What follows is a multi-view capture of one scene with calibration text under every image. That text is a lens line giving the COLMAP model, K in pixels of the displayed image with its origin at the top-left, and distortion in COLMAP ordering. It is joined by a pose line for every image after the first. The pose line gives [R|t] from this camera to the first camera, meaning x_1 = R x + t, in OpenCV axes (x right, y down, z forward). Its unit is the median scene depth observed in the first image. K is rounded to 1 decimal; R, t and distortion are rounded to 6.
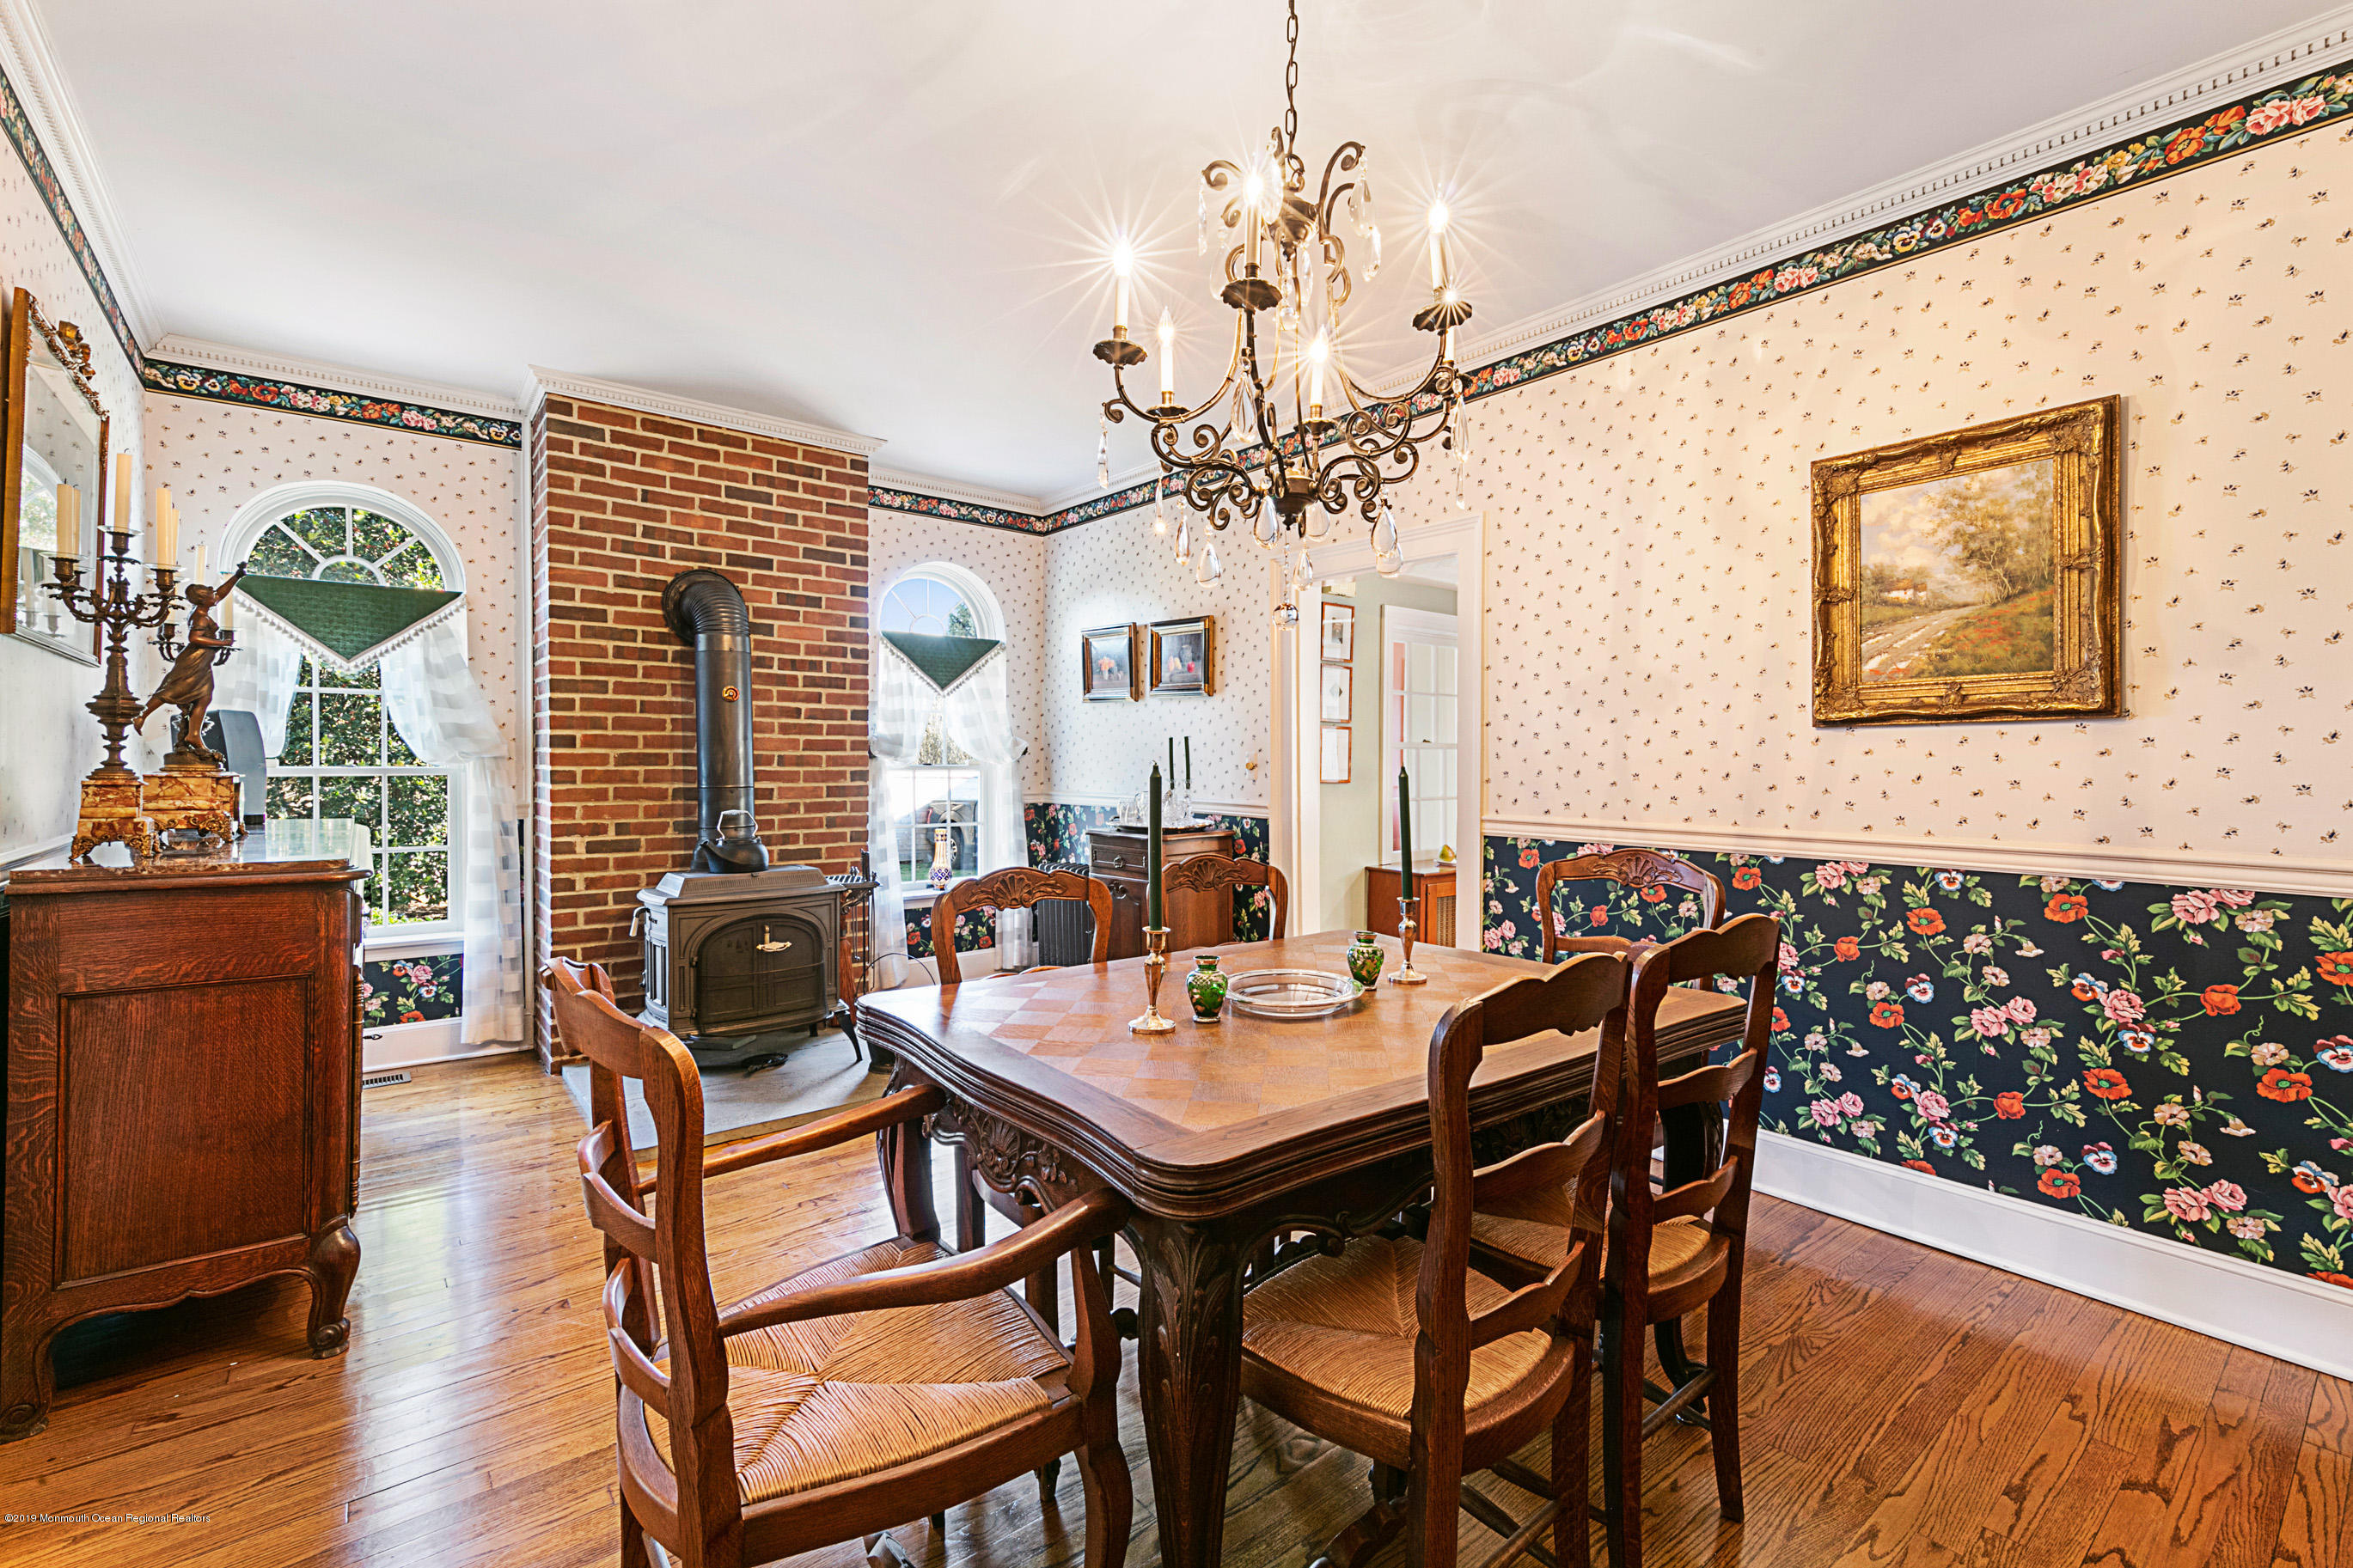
lens RADIAL K [[1008.3, 0, 1185.7], [0, 1008.3, 777.4], [0, 0, 1]] dist [0.003579, 0.000001]
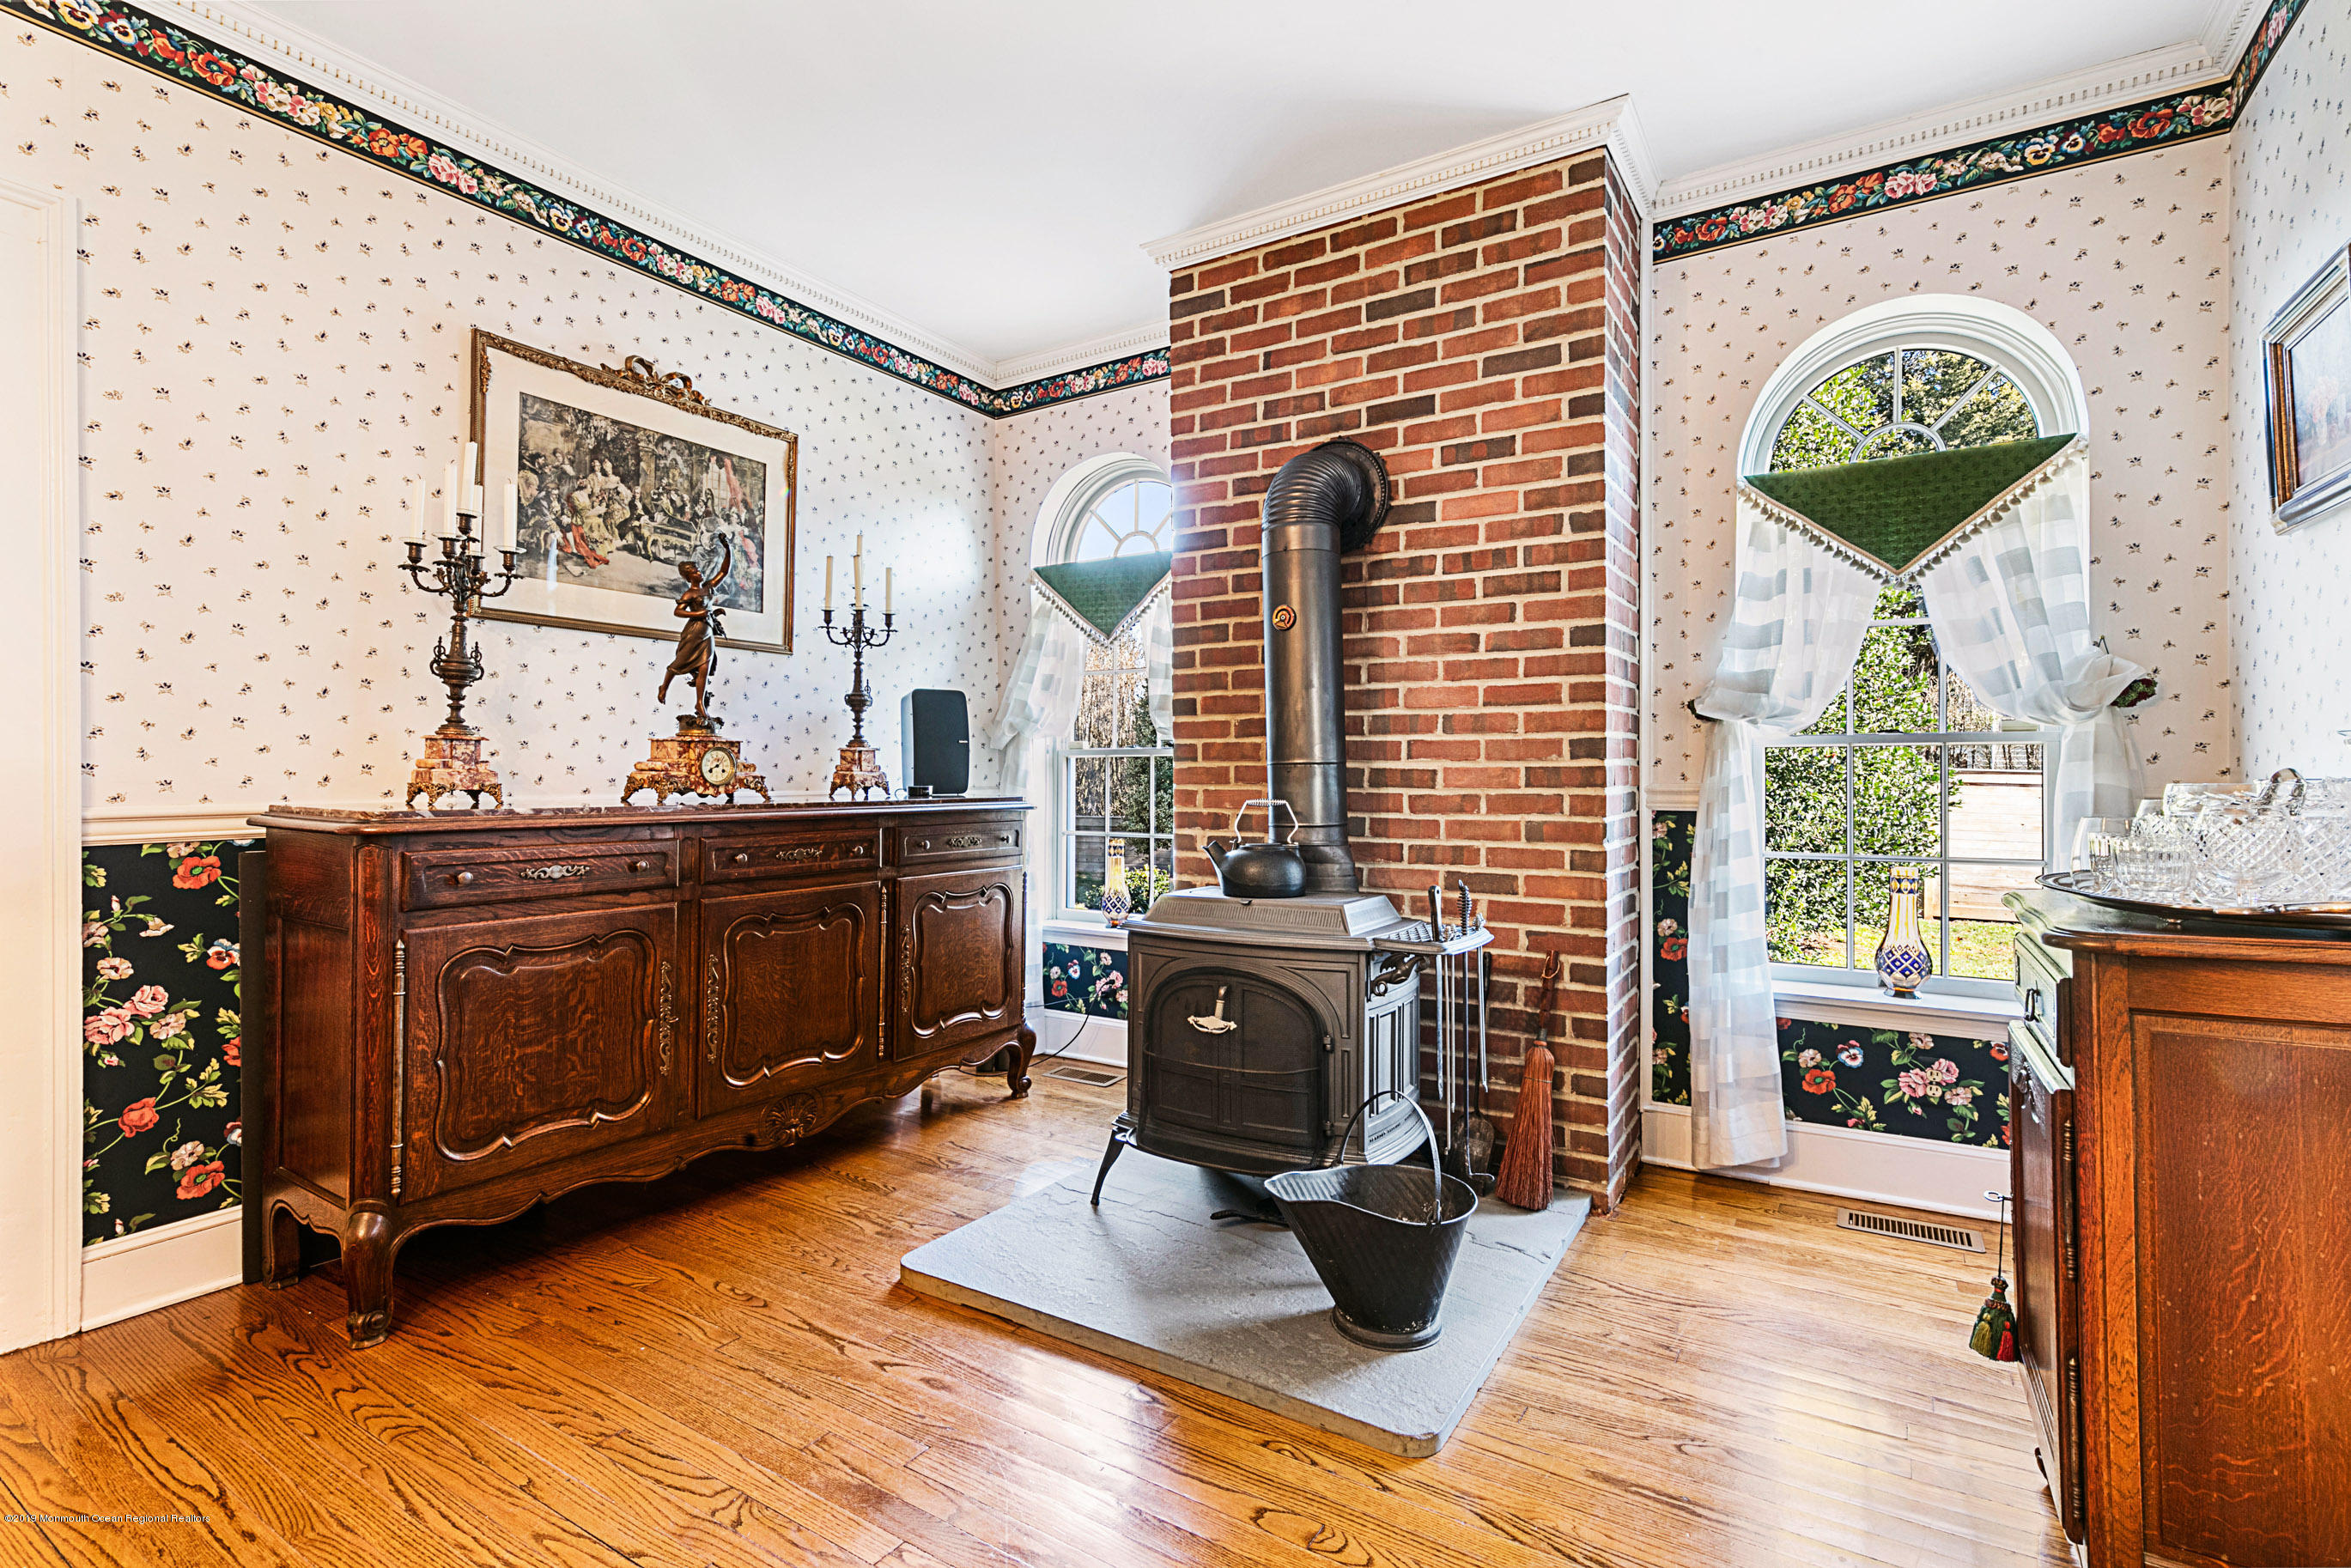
lens RADIAL K [[1091.2, 0, 1168.6], [0, 1091.2, 774.7], [0, 0, 1]] dist [0.011660, -0.000147]
pose [[0.325913, -0.002758, -0.945396, 0.161211], [-0.013883, 0.999874, -0.007703, 0.020798], [0.945298, 0.015635, 0.325834, 0.625314]]
